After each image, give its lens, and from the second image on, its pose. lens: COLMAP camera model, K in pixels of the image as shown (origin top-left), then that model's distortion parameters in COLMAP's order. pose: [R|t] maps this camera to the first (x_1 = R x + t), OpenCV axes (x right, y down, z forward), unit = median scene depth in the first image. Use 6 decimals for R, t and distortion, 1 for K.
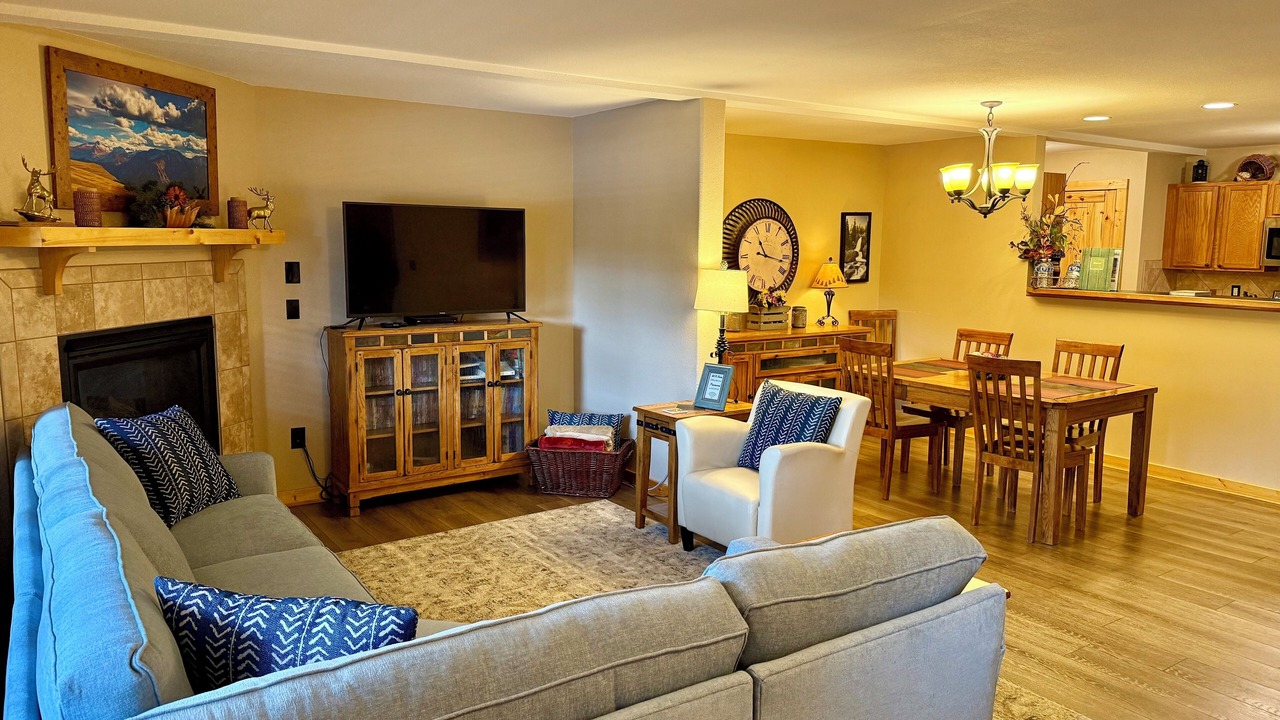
lens RADIAL K [[900.5, 0, 633.6], [0, 900.5, 366.8], [0, 0, 1]] dist [0.153425, -0.247036]
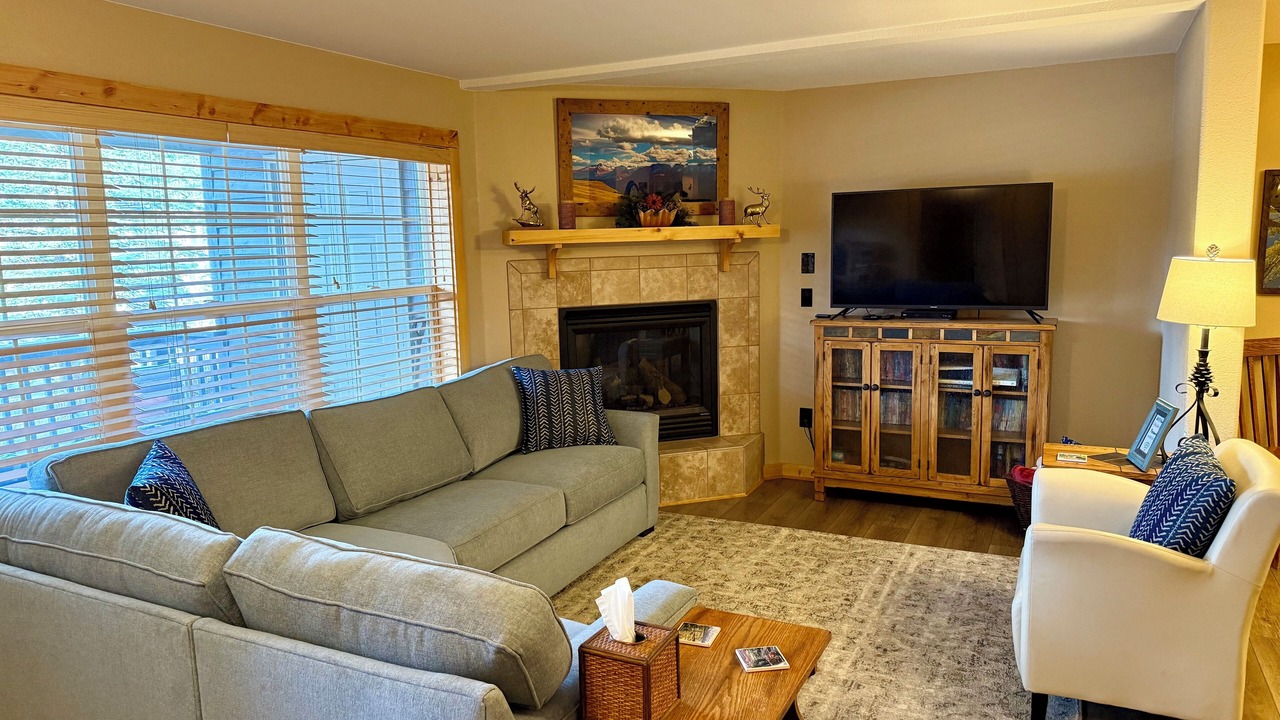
lens RADIAL K [[900.5, 0, 633.6], [0, 900.5, 366.8], [0, 0, 1]] dist [0.153425, -0.247036]
pose [[0.482174, 0.106438, -0.869586, 0.508514], [-0.095164, 0.993082, 0.068786, -0.039593], [0.870892, 0.049587, 0.488967, 0.343127]]
